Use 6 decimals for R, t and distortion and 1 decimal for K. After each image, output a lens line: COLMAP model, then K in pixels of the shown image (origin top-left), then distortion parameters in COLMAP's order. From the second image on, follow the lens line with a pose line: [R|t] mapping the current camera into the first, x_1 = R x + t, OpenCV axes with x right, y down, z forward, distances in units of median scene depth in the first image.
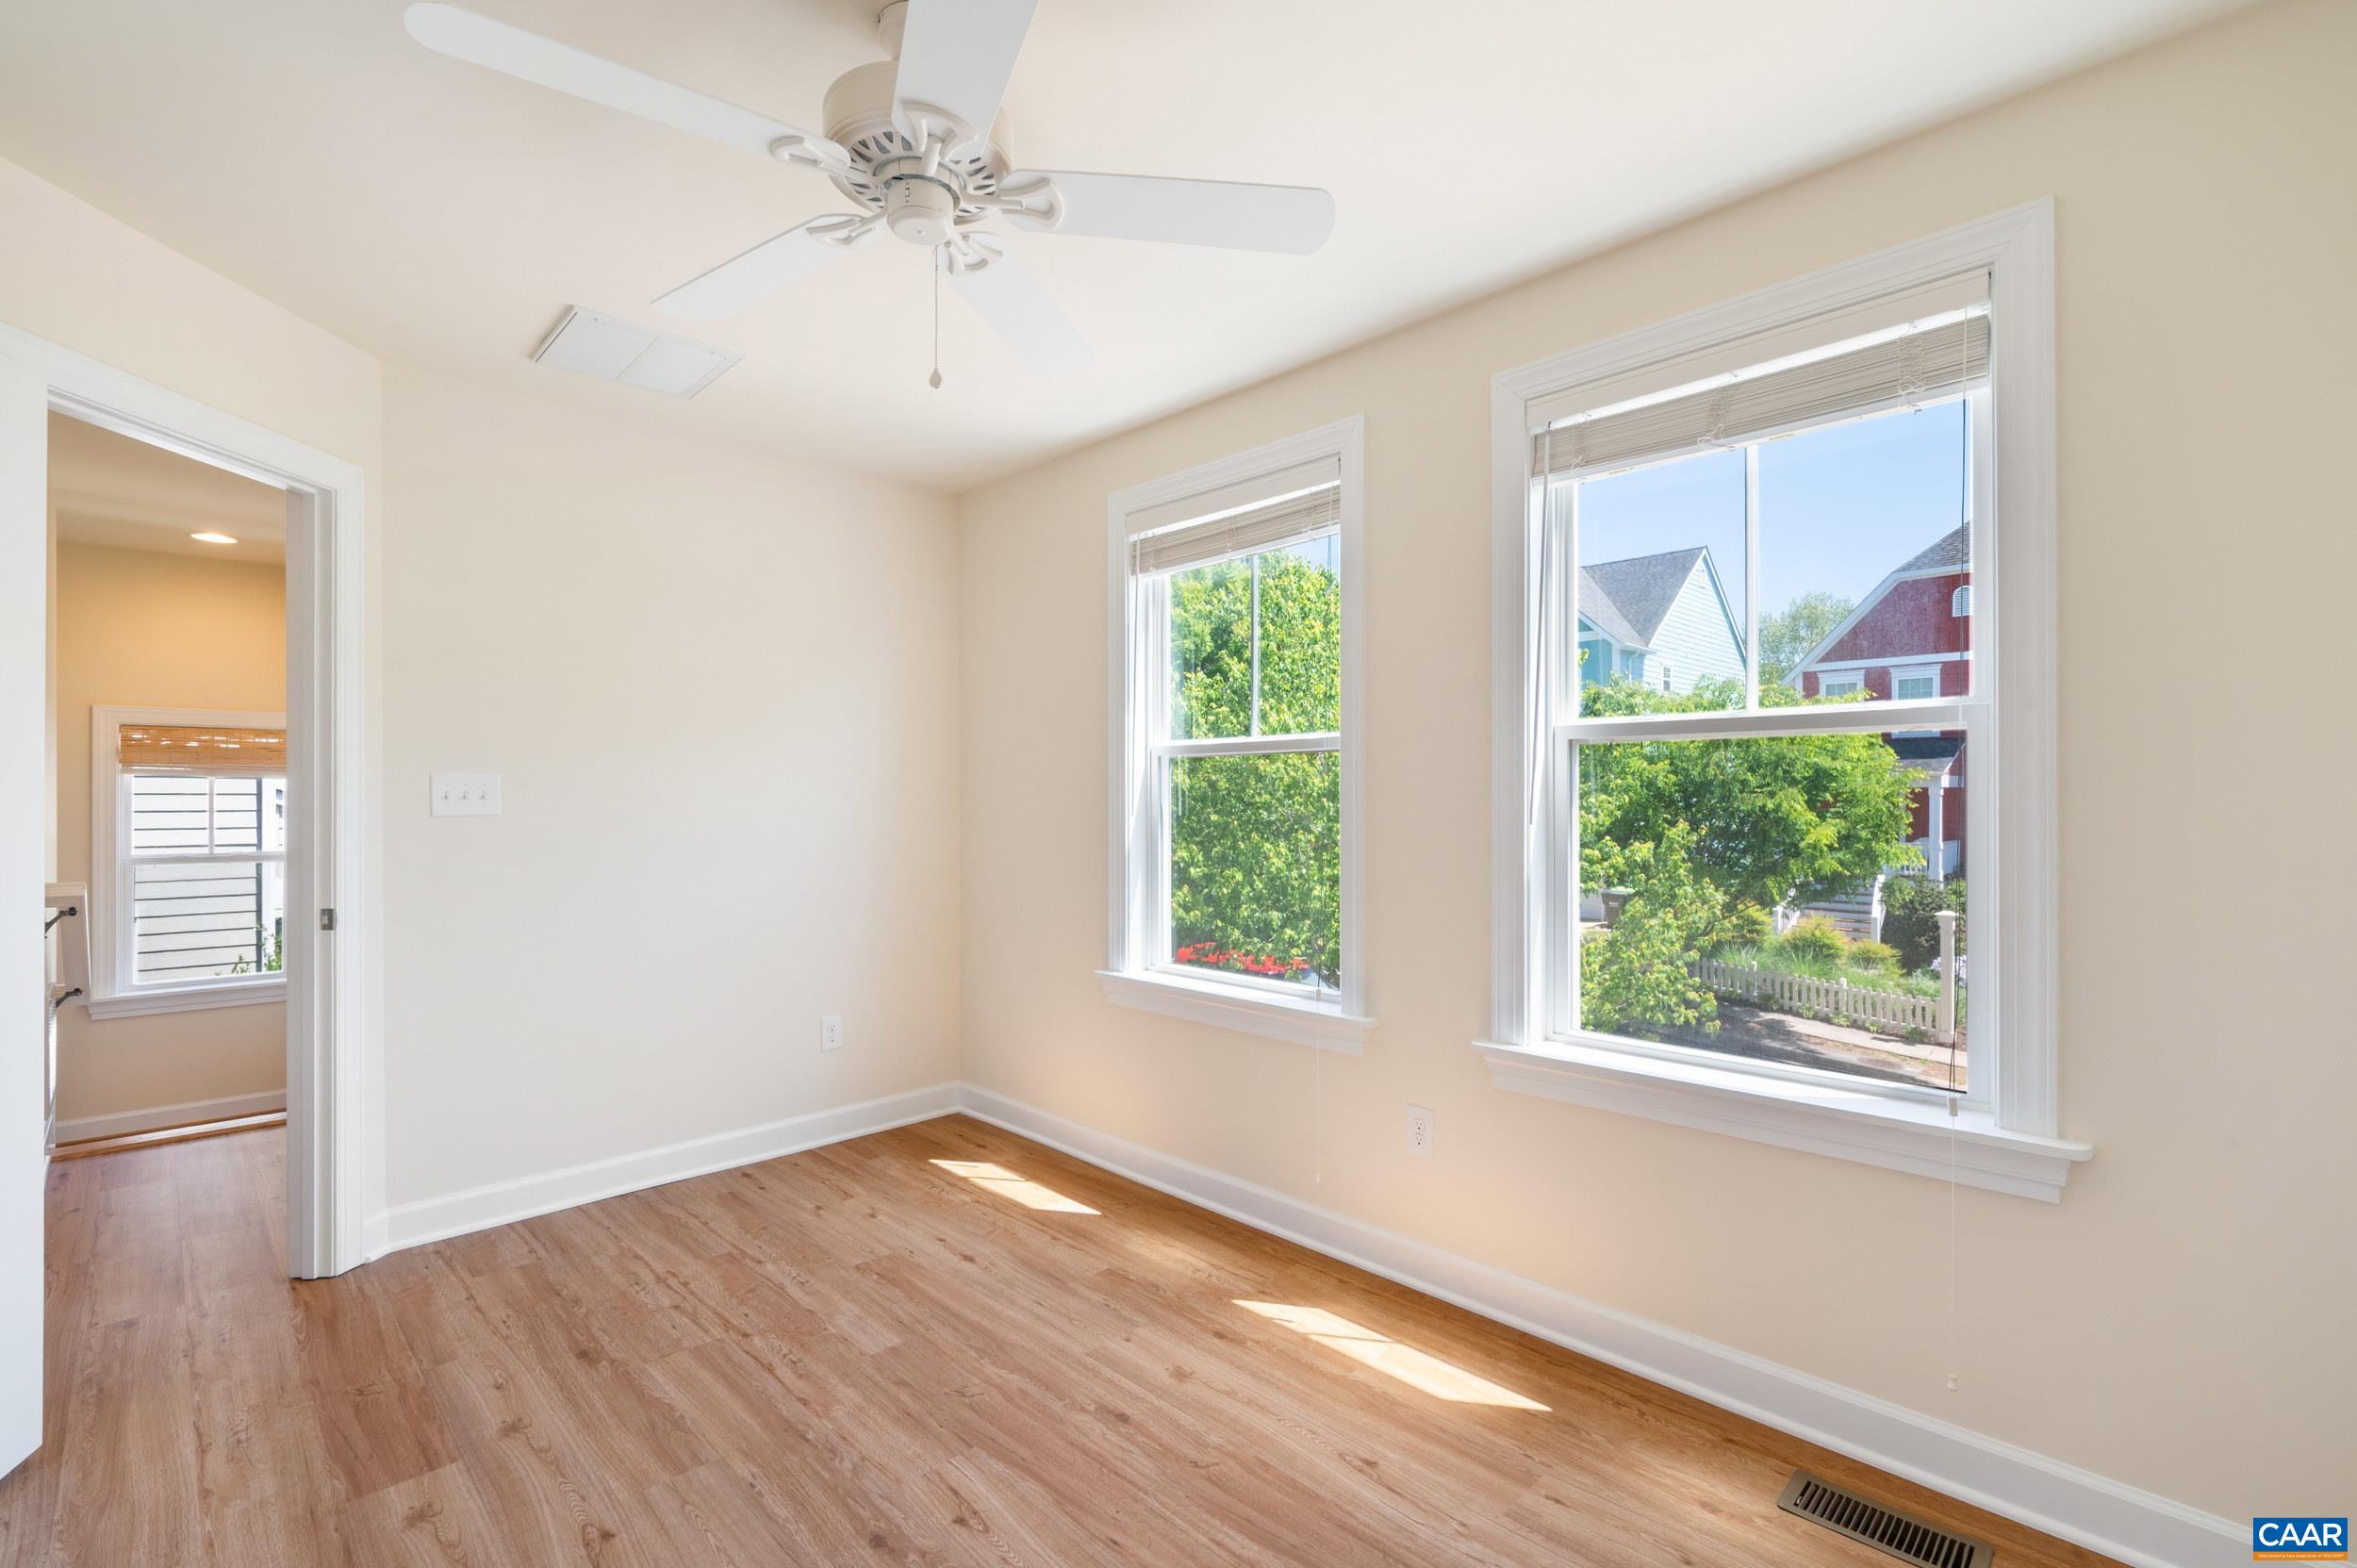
lens RADIAL K [[1064.5, 0, 1184.2], [0, 1064.5, 792.0], [0, 0, 1]] dist [-0.003793, -0.000032]
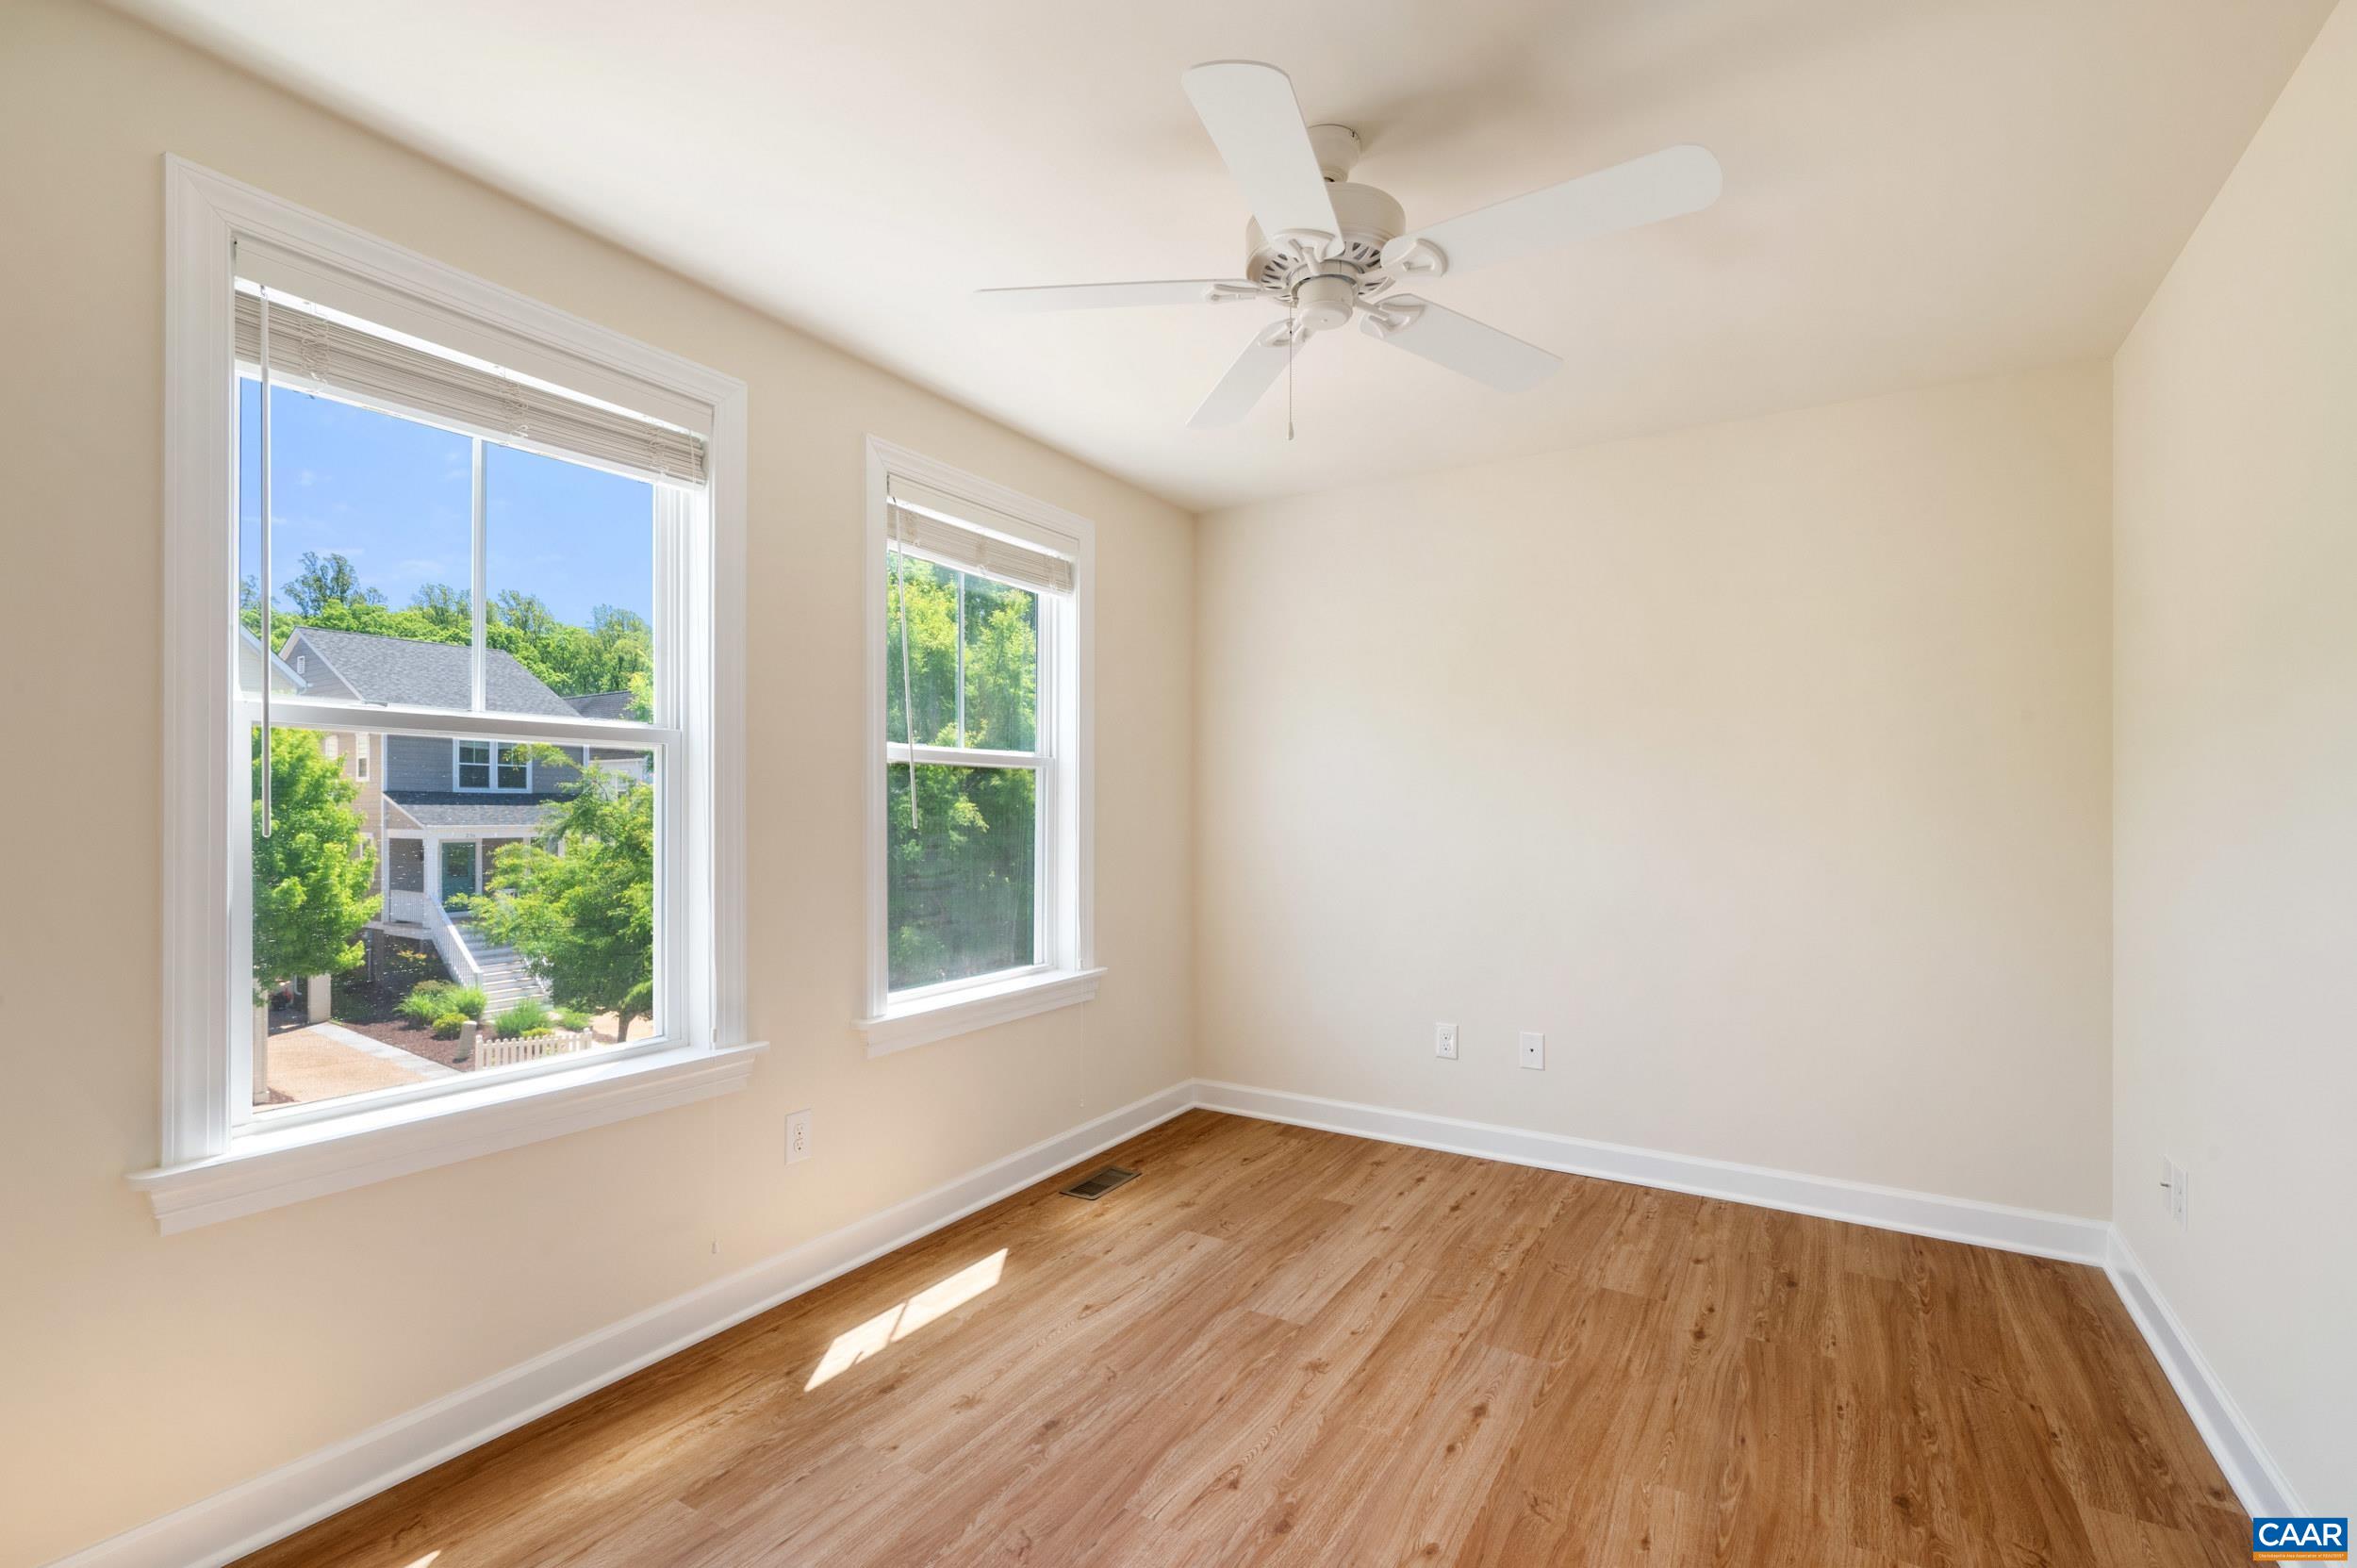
lens RADIAL K [[1064.5, 0, 1184.2], [0, 1064.5, 792.0], [0, 0, 1]] dist [-0.003793, -0.000032]
pose [[-0.247495, 0.009292, 0.968845, -0.998449], [-0.007990, 0.999900, -0.011631, 0.005295], [-0.968856, -0.010620, -0.247396, 1.066113]]
